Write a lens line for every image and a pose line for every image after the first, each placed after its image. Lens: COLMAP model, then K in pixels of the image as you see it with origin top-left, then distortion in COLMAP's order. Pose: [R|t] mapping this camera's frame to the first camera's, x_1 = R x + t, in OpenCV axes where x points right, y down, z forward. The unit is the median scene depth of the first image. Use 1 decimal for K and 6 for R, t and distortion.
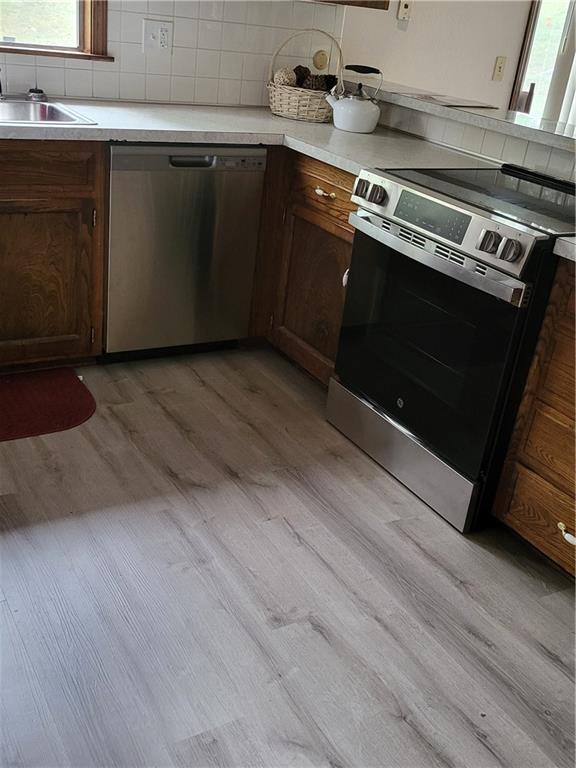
lens RADIAL K [[815.2, 0, 288.0], [0, 815.2, 384.0], [0, 0, 1]] dist [0.102540, -0.024042]
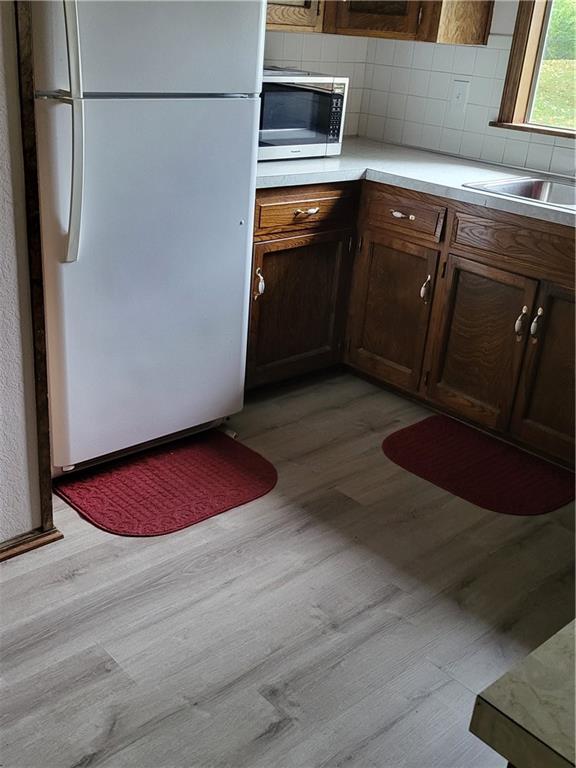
lens RADIAL K [[829.7, 0, 288.0], [0, 829.7, 384.0], [0, 0, 1]] dist [-0.008804, -0.009784]
pose [[0.206700, 0.283281, -0.936497, 0.583305], [-0.466545, 0.869877, 0.160155, -0.126749], [0.860006, 0.403814, 0.311967, 0.461277]]
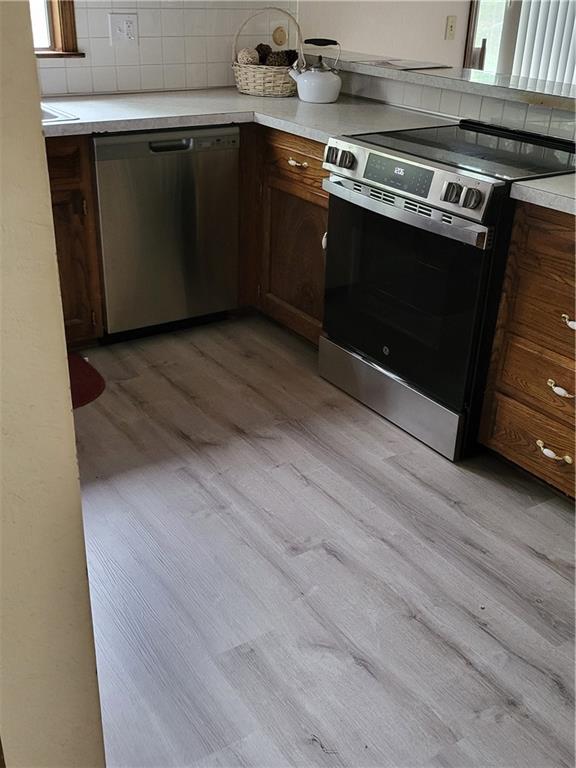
lens RADIAL K [[815.2, 0, 288.0], [0, 815.2, 384.0], [0, 0, 1]] dist [0.102540, -0.024042]
pose [[0.994915, -0.099932, 0.012589, -0.010696], [0.099529, 0.994602, 0.029352, 0.022622], [-0.015454, -0.027950, 0.999490, -0.085667]]
